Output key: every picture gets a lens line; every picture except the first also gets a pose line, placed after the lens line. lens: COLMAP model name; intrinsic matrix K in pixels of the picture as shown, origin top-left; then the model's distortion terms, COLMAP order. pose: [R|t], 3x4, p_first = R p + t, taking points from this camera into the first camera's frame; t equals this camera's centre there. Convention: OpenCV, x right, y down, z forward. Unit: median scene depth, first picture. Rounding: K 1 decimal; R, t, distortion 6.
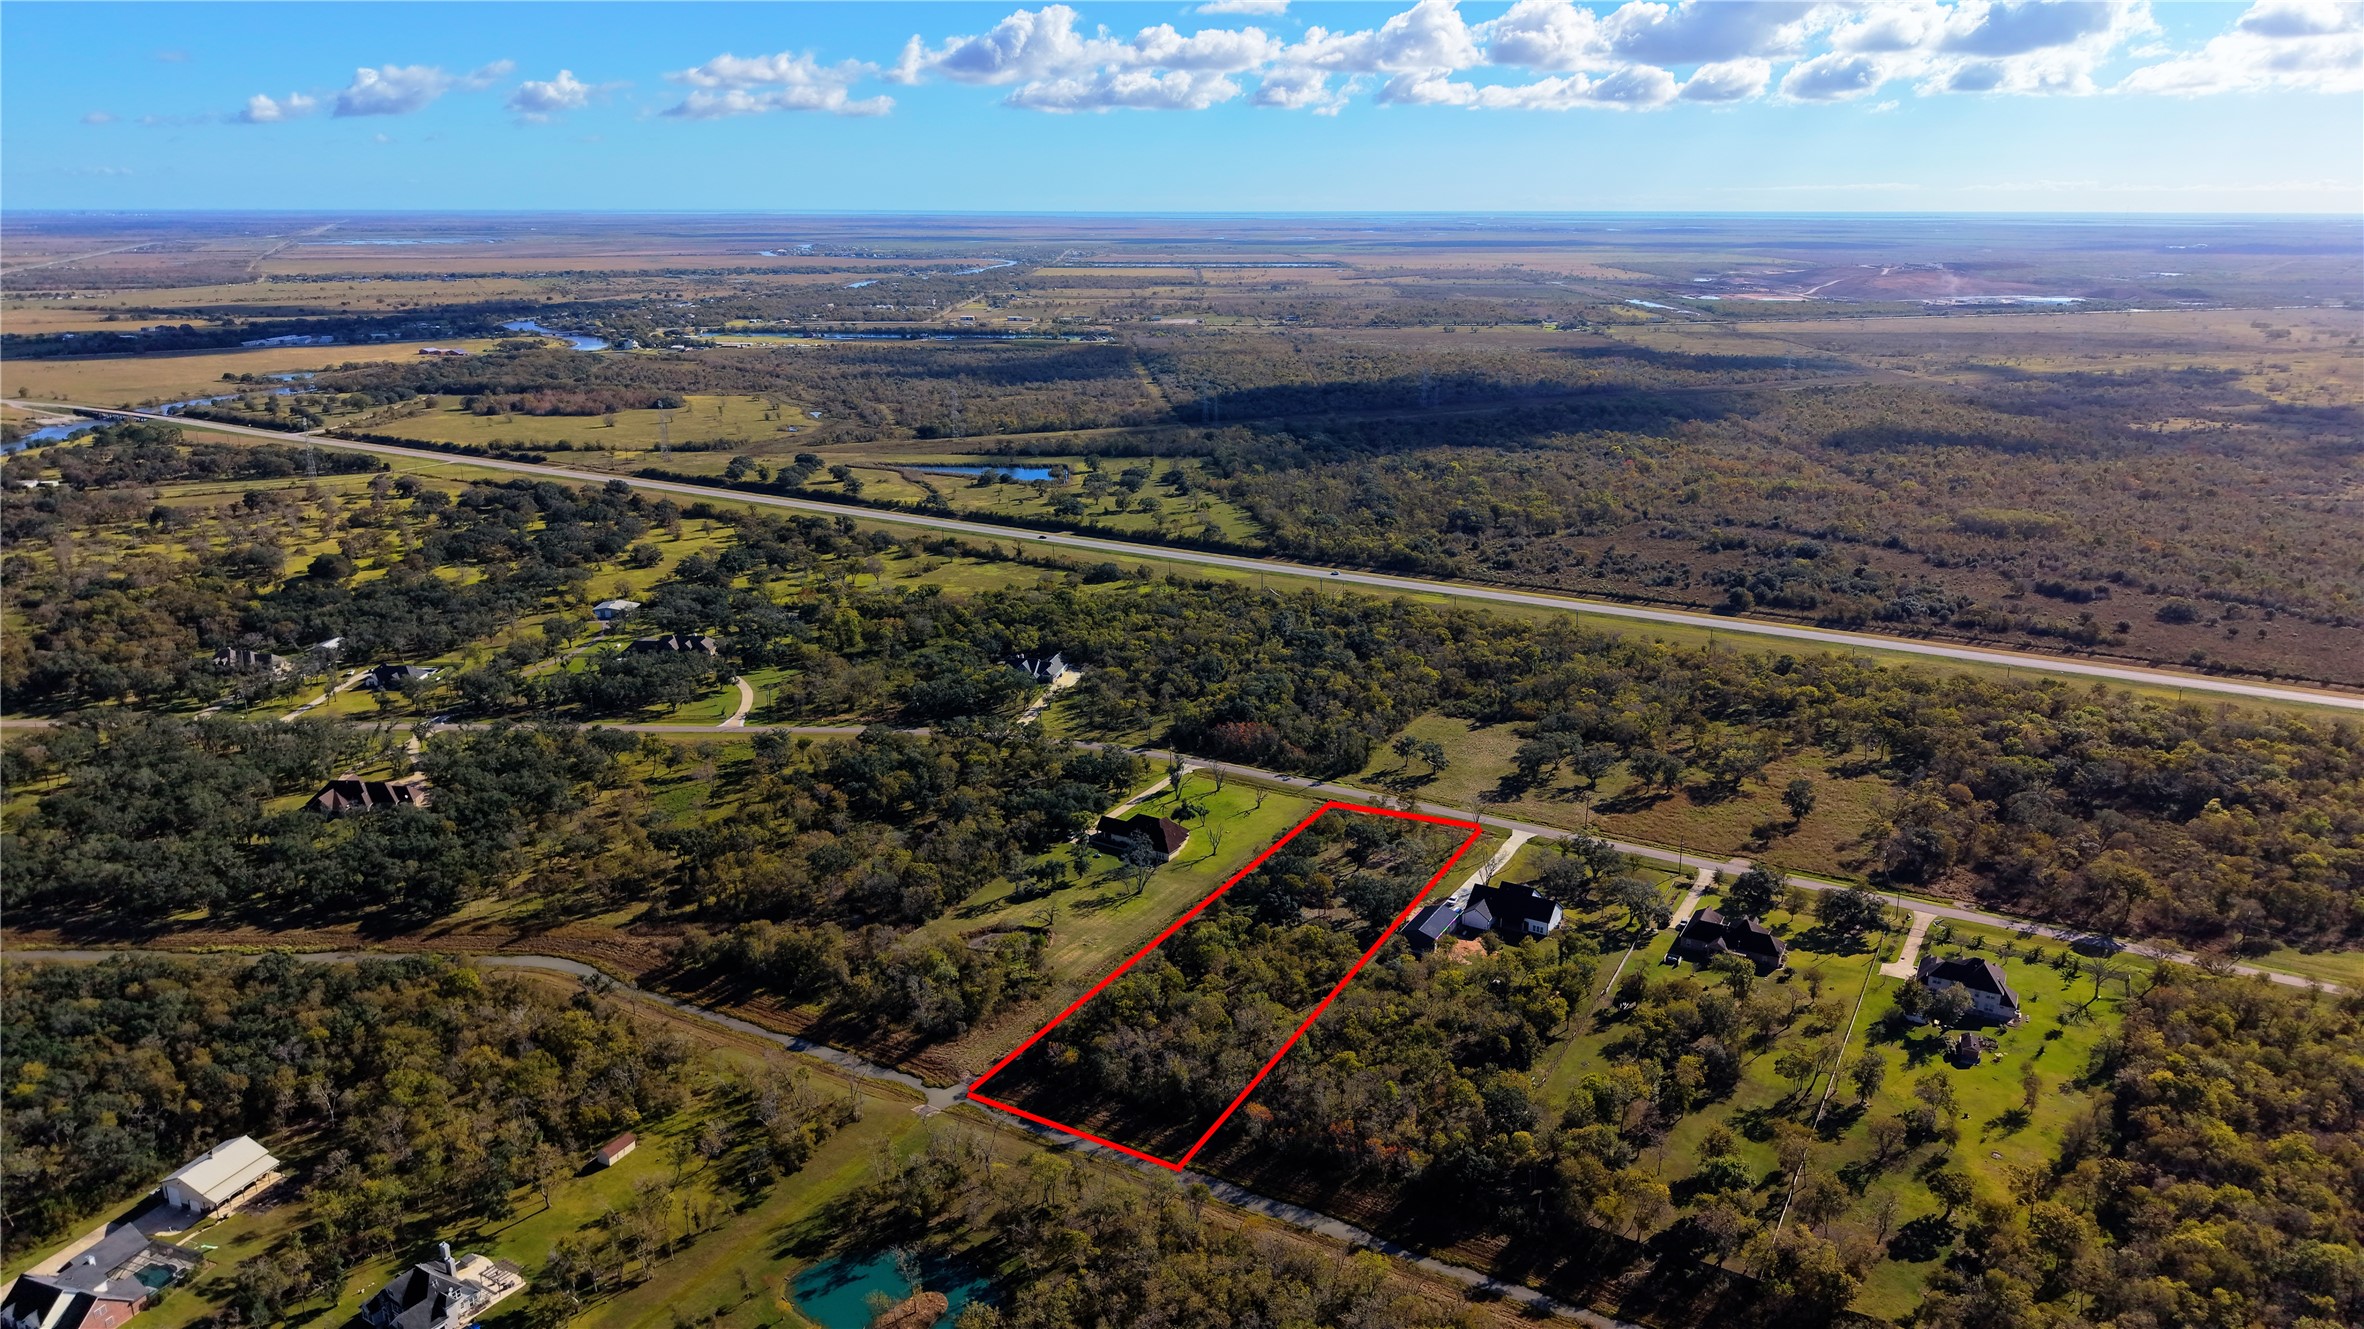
lens RADIAL K [[1572.7, 0, 1176.8], [0, 1572.7, 678.2], [0, 0, 1]] dist [0.018090, -0.024607]
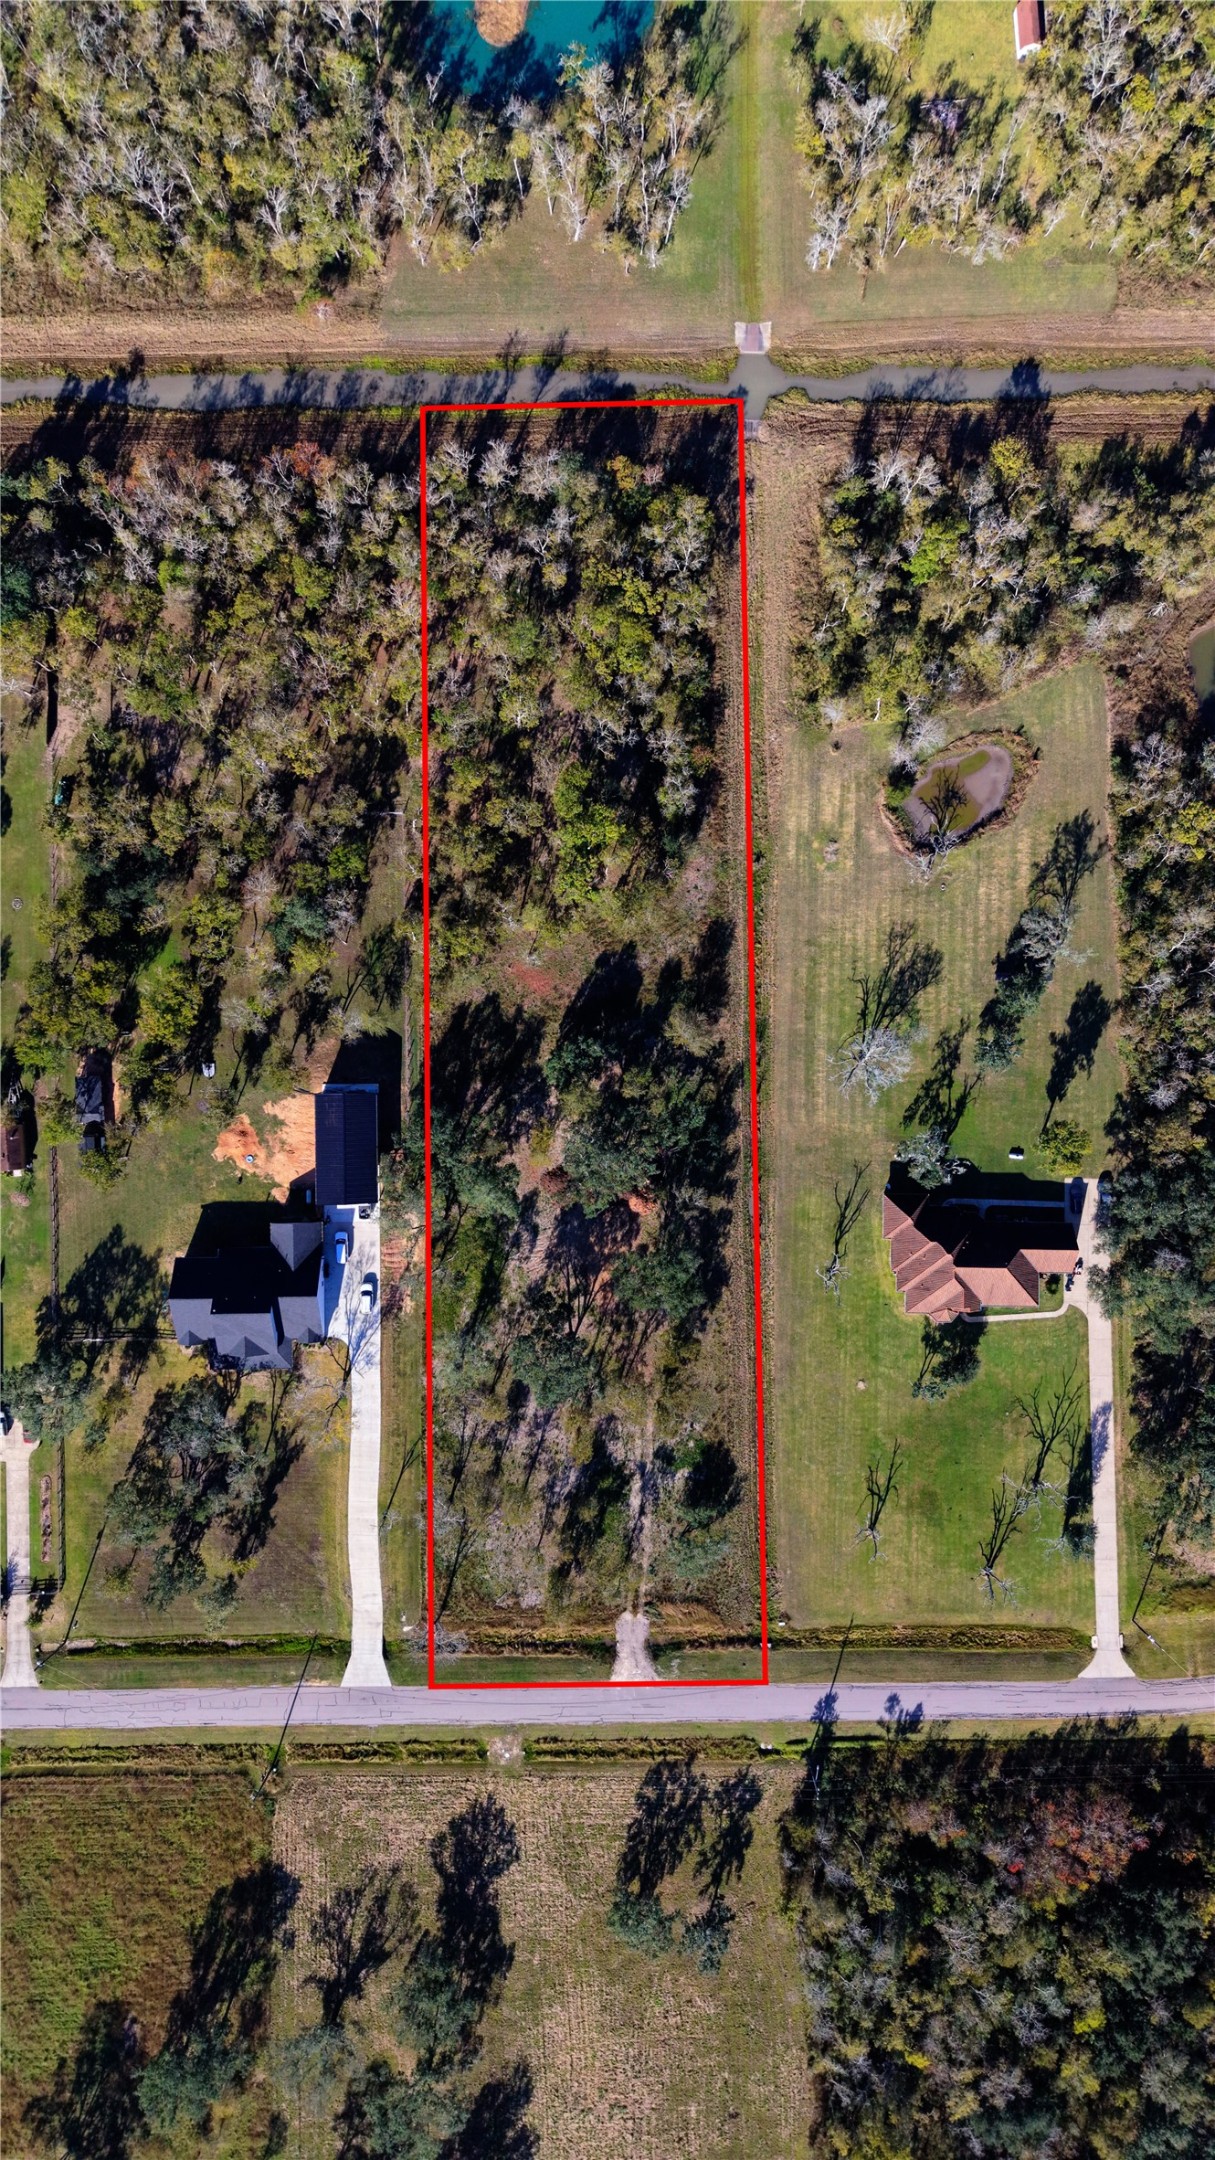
lens RADIAL K [[1437.0, 0, 600.7], [0, 1437.0, 1077.8], [0, 0, 1]] dist [0.018090, -0.024607]
pose [[-0.861456, 0.507801, -0.005601, 0.028569], [-0.154460, -0.251496, 0.955454, -0.154253], [0.483772, 0.823947, 0.295087, 0.363163]]
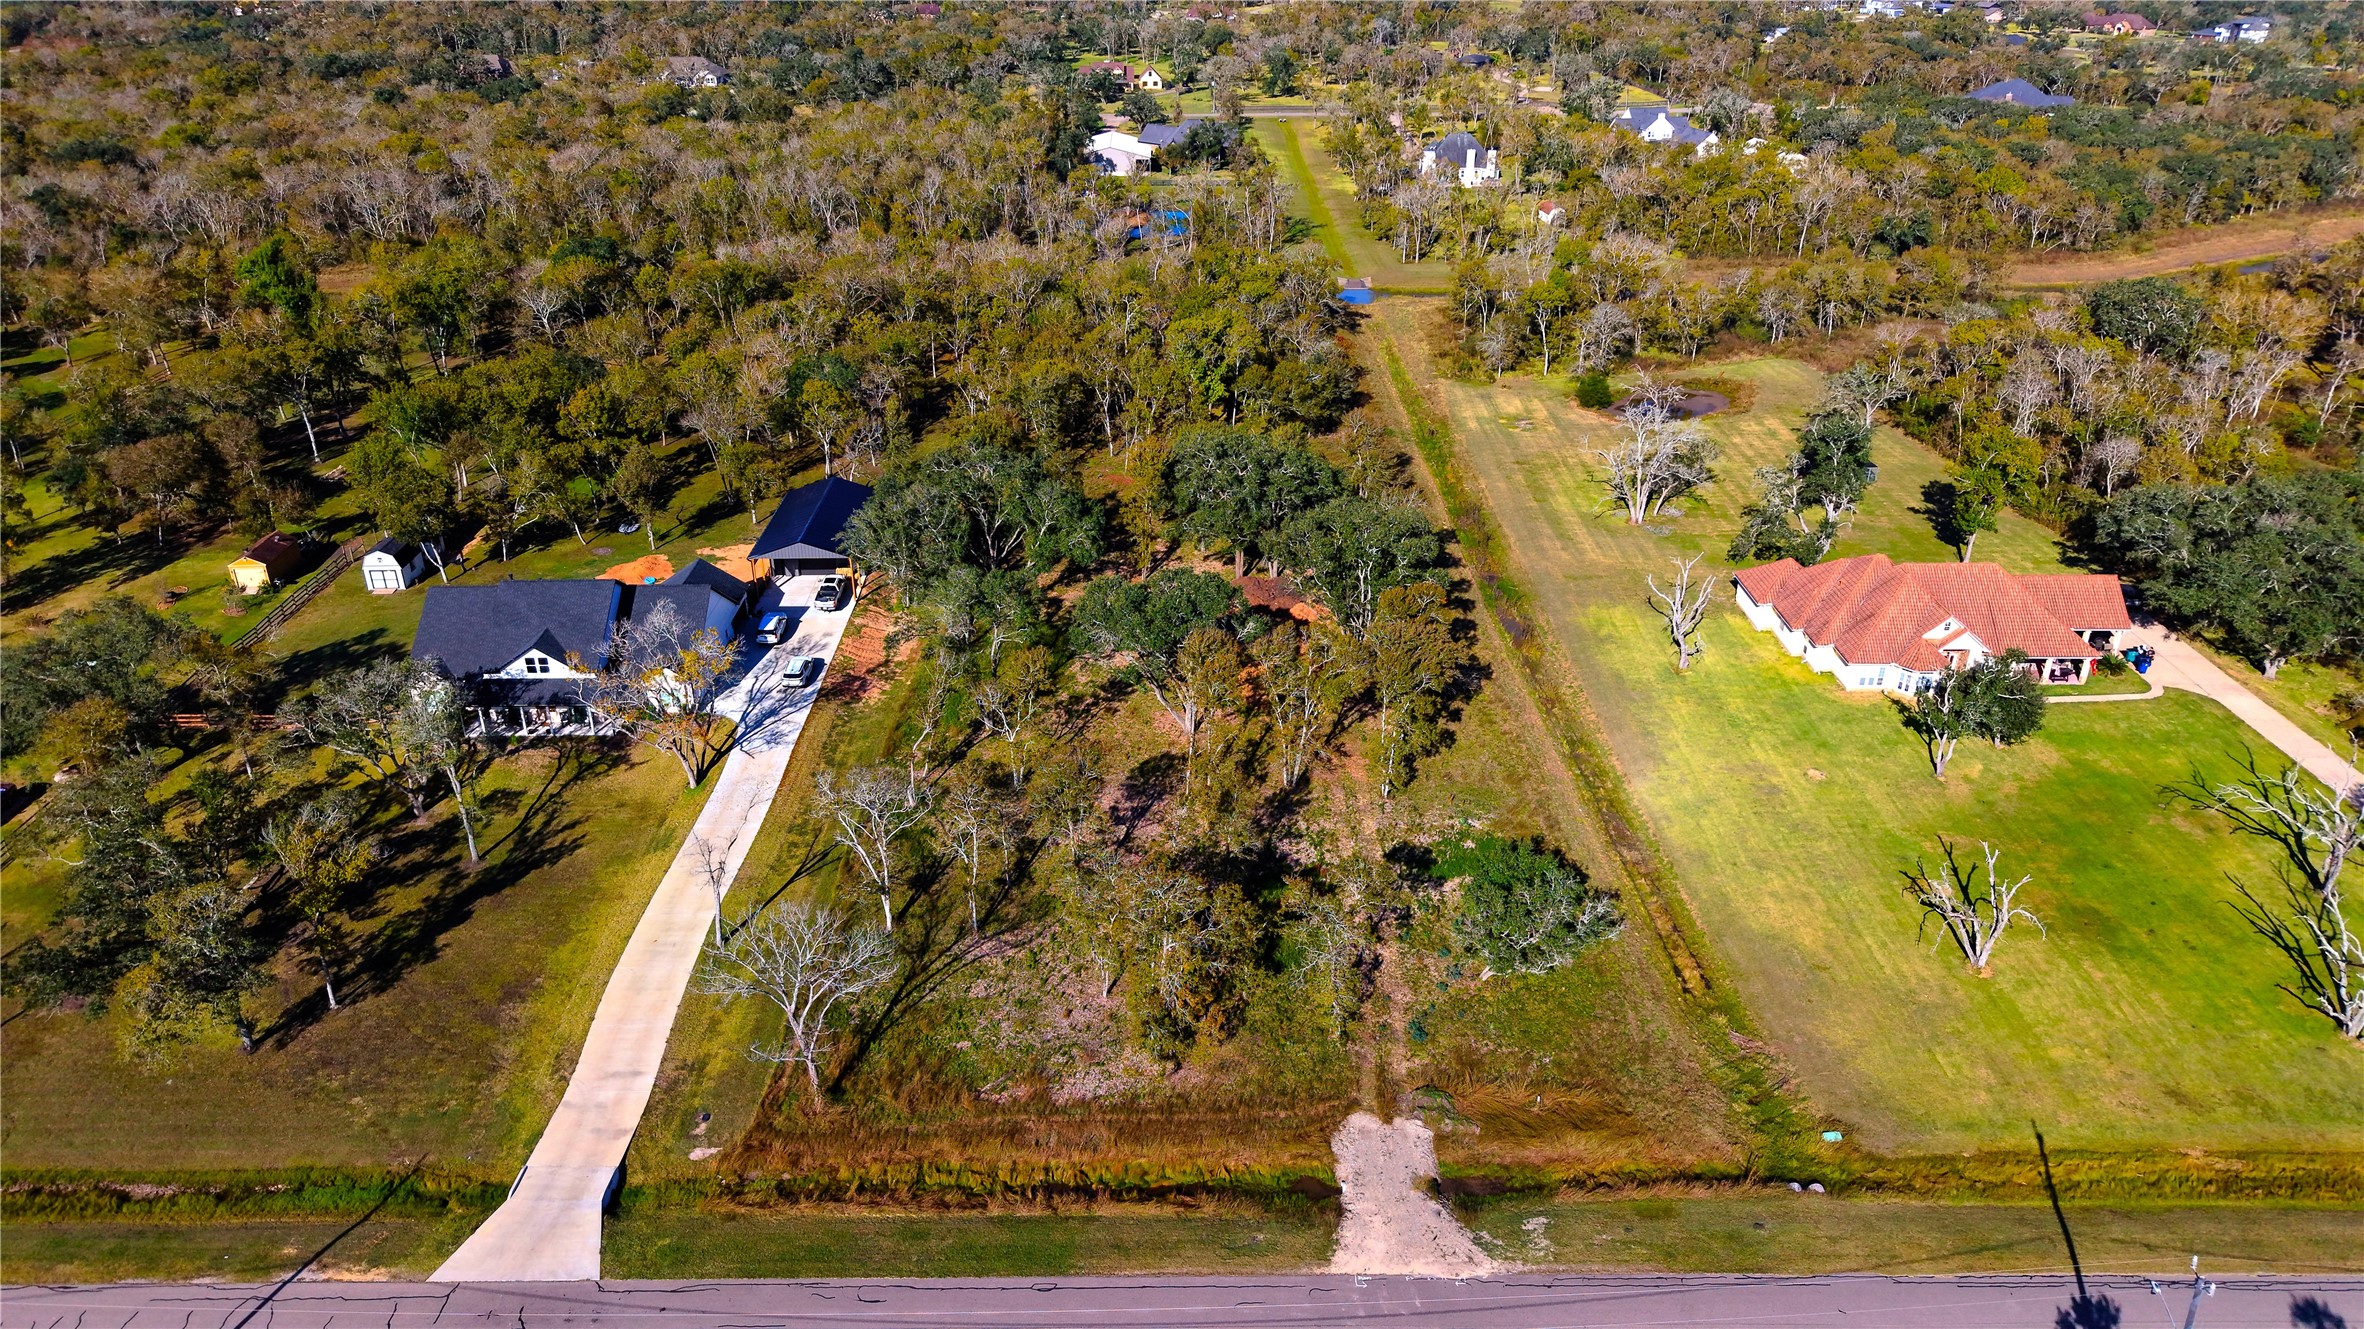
lens RADIAL K [[1572.7, 0, 1181.9], [0, 1572.7, 662.7], [0, 0, 1]] dist [0.018090, -0.024607]
pose [[-0.860257, 0.224398, -0.457825, 0.109853], [-0.149536, 0.747411, 0.647314, -0.027223], [0.487439, 0.625318, -0.609410, 0.537089]]
